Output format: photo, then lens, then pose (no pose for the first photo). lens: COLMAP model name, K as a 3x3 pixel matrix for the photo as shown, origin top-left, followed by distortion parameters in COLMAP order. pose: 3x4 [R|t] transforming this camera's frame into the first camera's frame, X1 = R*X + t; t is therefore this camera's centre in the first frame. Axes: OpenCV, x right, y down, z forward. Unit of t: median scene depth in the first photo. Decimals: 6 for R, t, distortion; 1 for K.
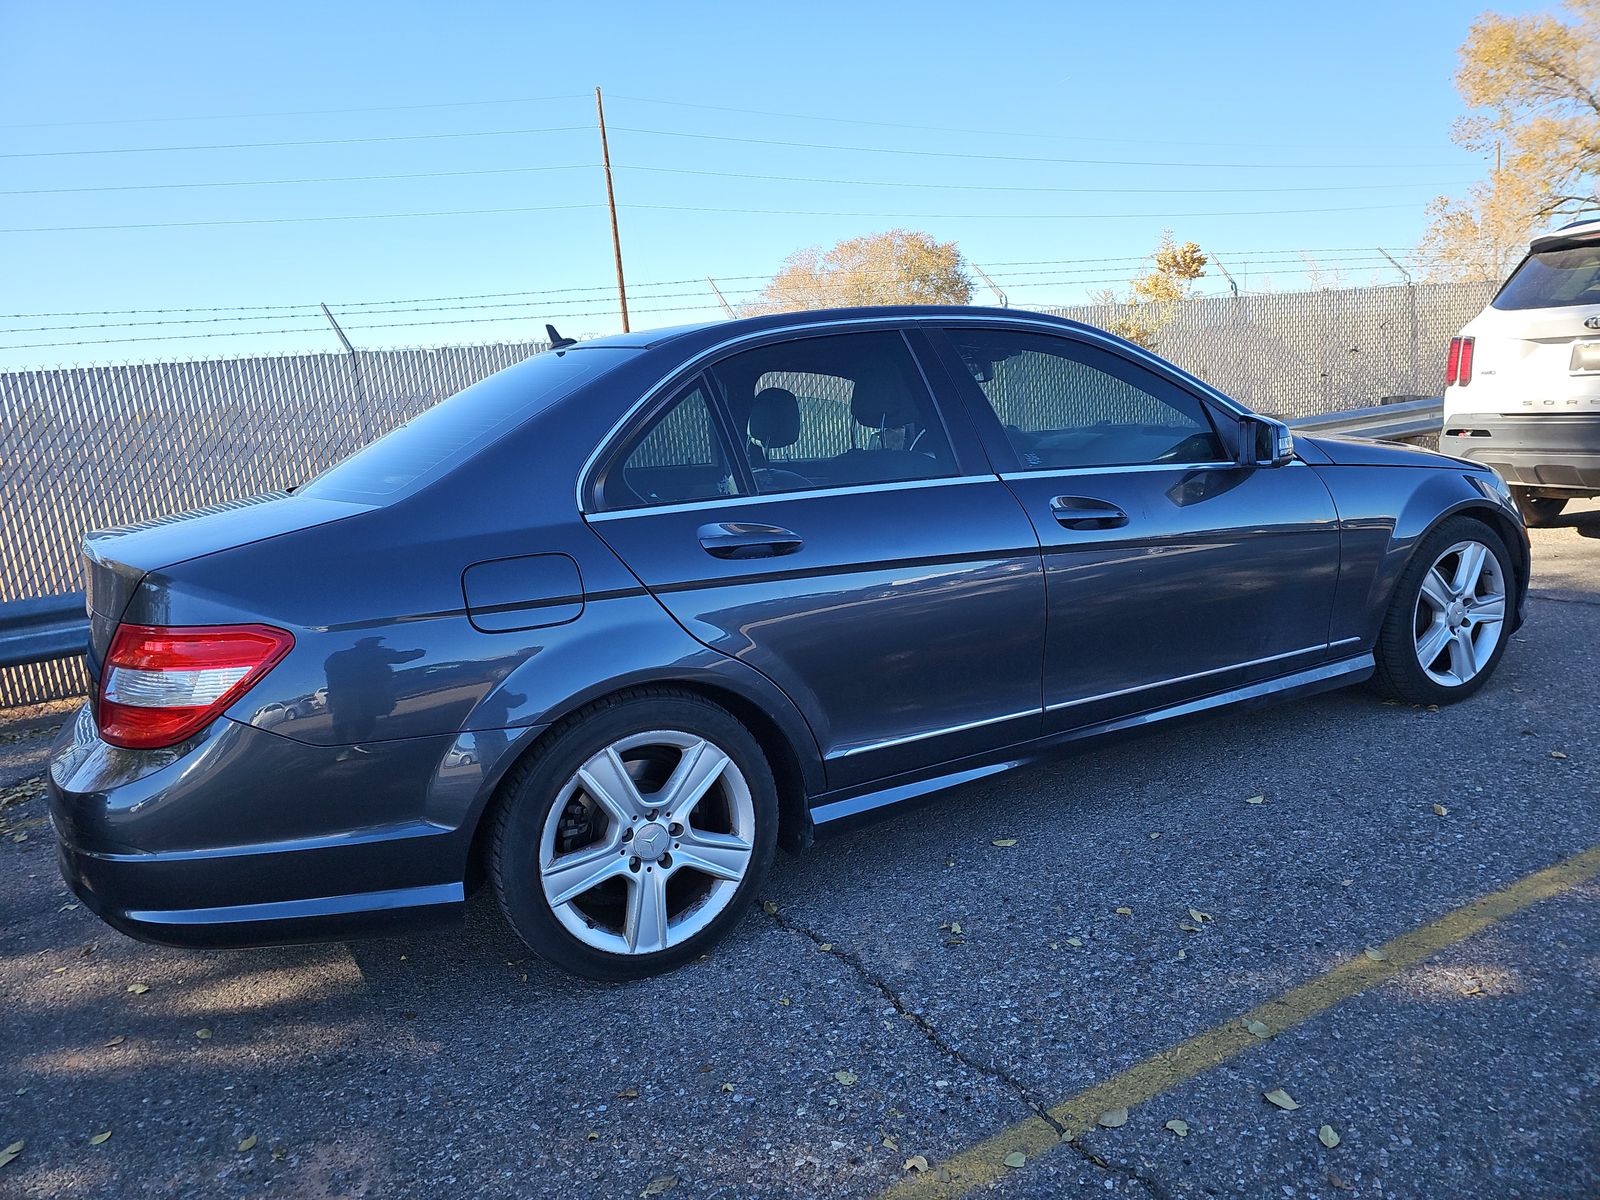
lens RADIAL K [[1049.9, 0, 805.9], [0, 1049.9, 591.7], [0, 0, 1]] dist [0.037689, -0.038004]
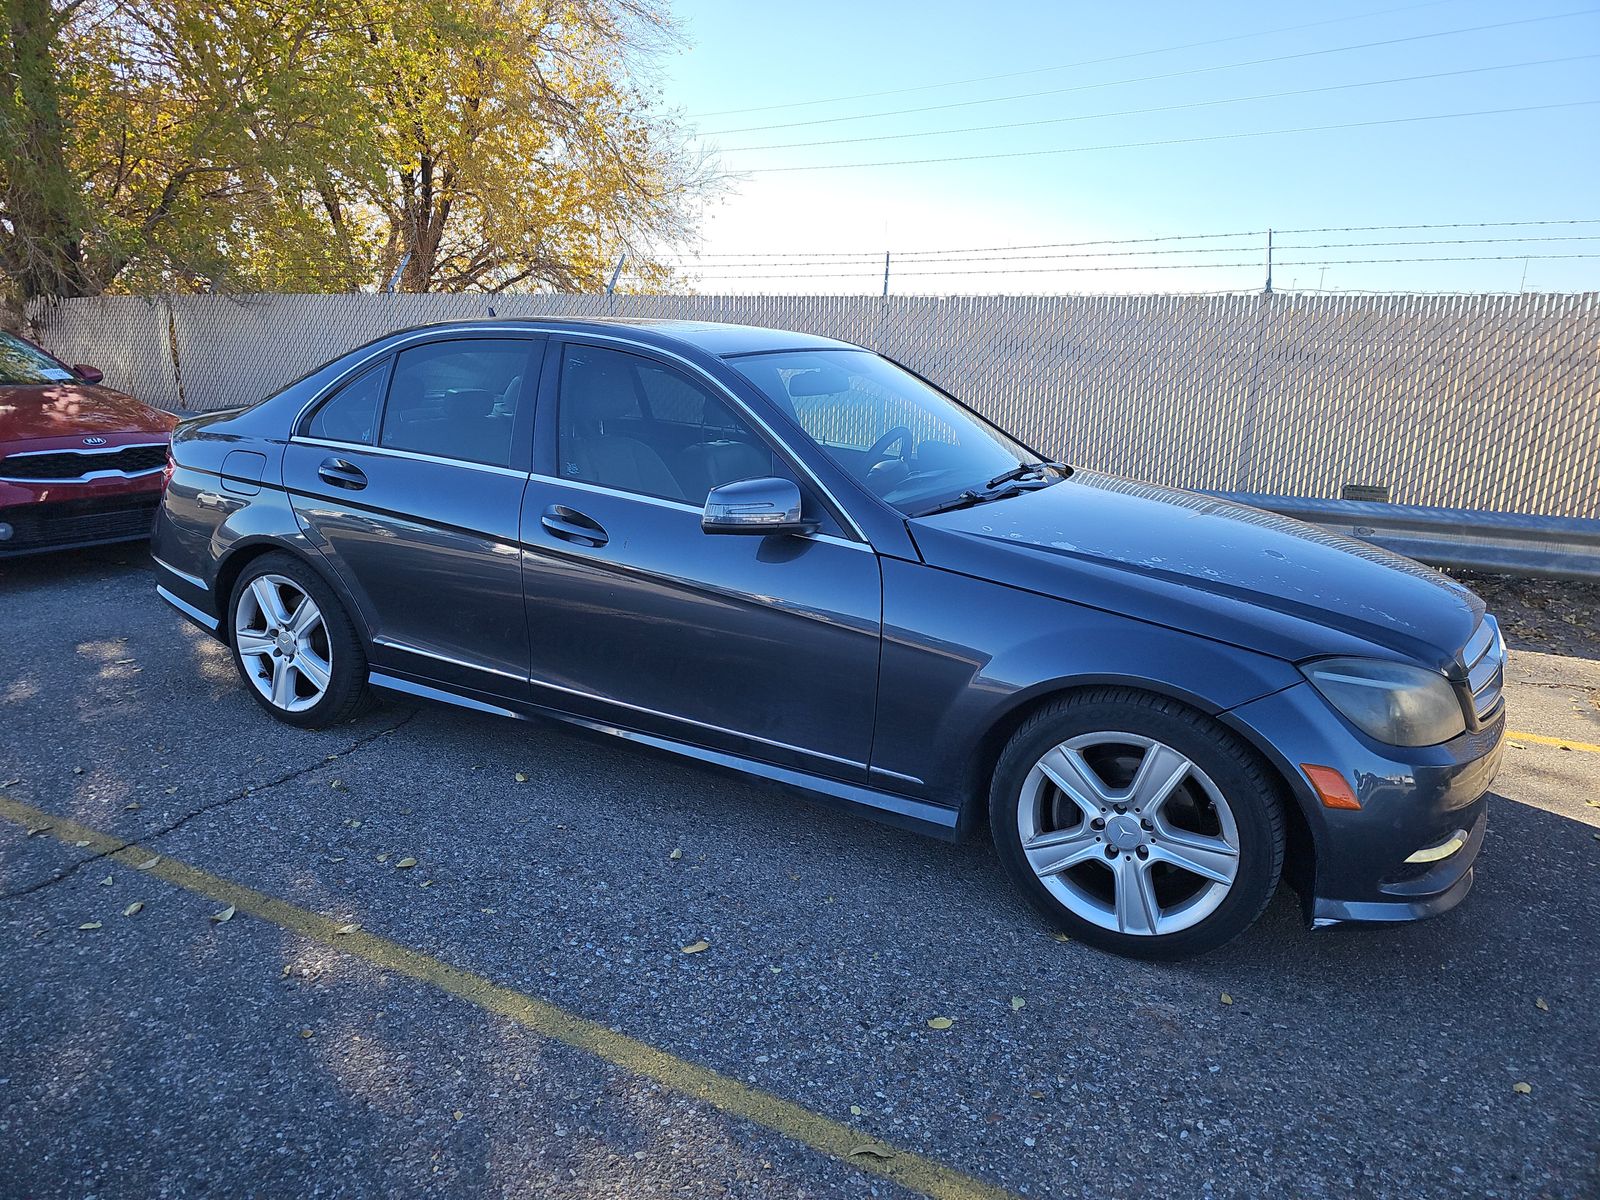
lens RADIAL K [[1056.9, 0, 769.9], [0, 1056.9, 559.0], [0, 0, 1]] dist [0.047757, -0.043724]
pose [[0.558325, 0.268390, -0.785010, 0.398131], [-0.225758, 0.959669, 0.167538, -0.085992], [0.798315, 0.083682, 0.596398, 0.158630]]
